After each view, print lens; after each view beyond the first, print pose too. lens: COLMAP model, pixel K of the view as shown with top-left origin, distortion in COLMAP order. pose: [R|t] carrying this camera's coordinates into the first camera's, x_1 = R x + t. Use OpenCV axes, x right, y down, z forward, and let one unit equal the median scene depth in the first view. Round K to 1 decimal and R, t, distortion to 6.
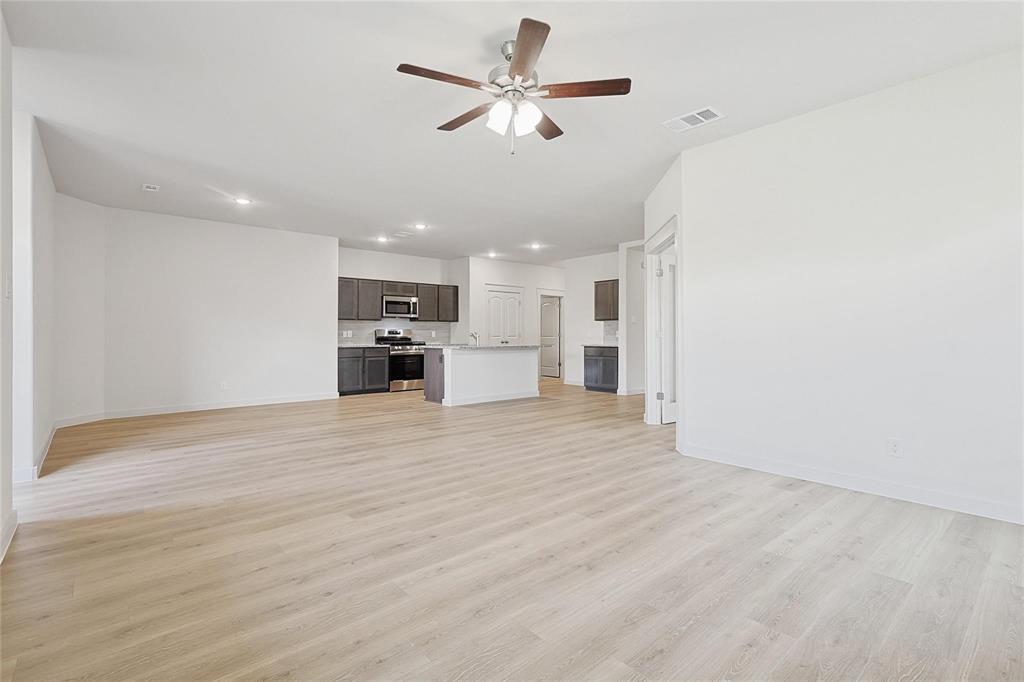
lens RADIAL K [[477.9, 0, 517.1], [0, 477.9, 345.6], [0, 0, 1]] dist [0.000862, 0.000213]
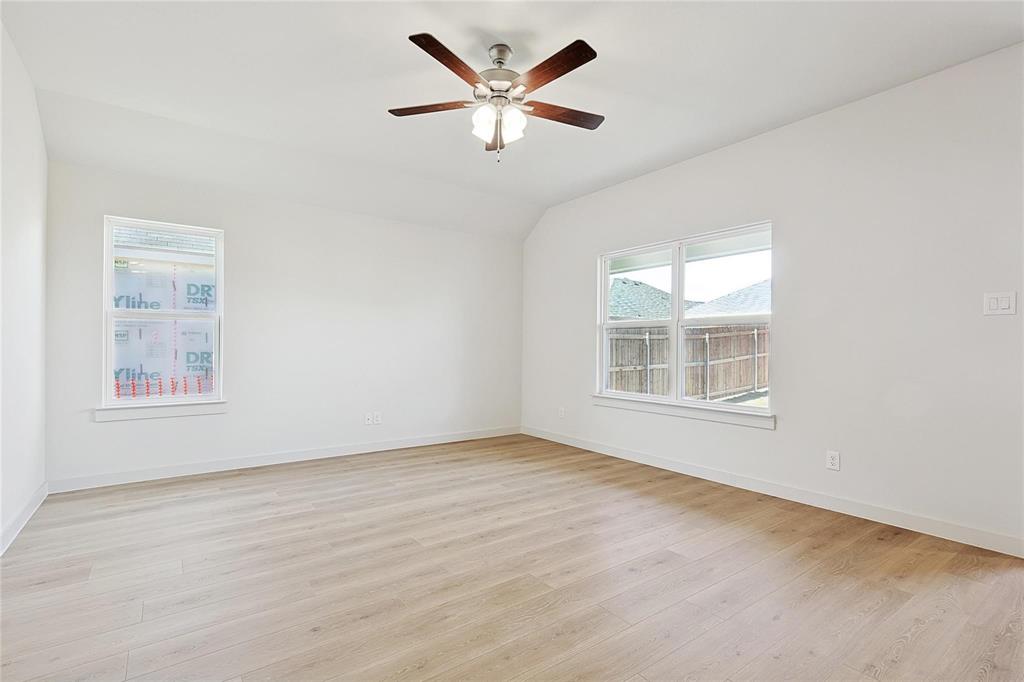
lens RADIAL K [[477.9, 0, 517.1], [0, 477.9, 345.6], [0, 0, 1]] dist [0.000862, 0.000213]
pose [[-0.996212, -0.005468, 0.086787, -0.126740], [-0.003494, 0.999732, 0.022882, -0.047028], [-0.086889, 0.022492, -0.995964, 1.848860]]
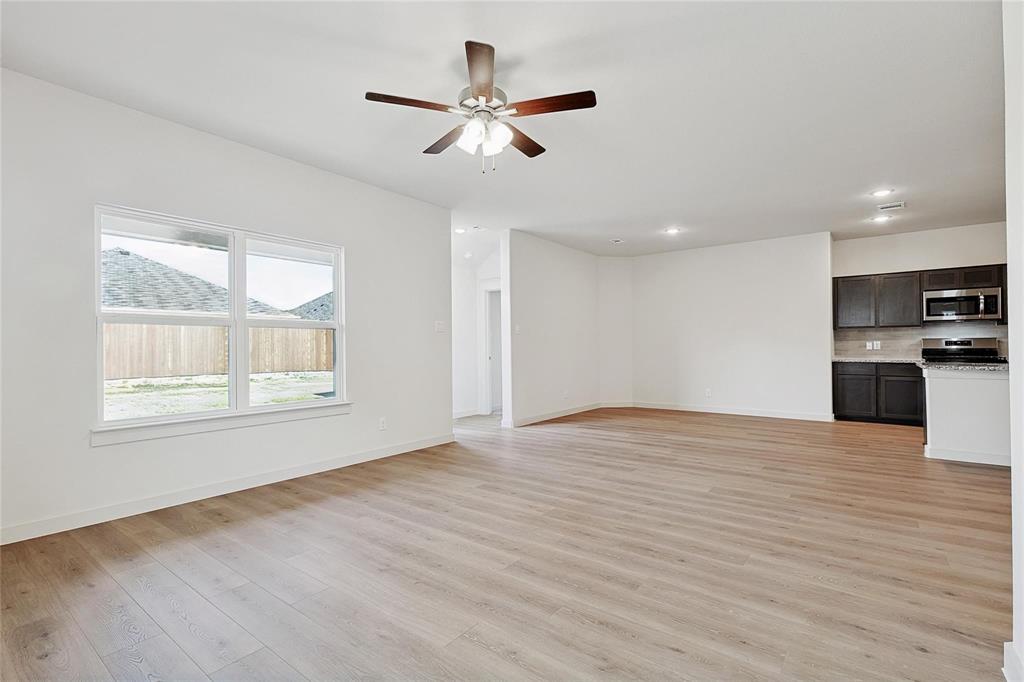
lens RADIAL K [[477.9, 0, 517.1], [0, 477.9, 345.6], [0, 0, 1]] dist [0.000862, 0.000213]
pose [[0.193636, -0.004446, -0.981063, 0.944903], [-0.017074, 0.999823, -0.007901, -0.021738], [0.980925, 0.018281, 0.193526, 0.812255]]
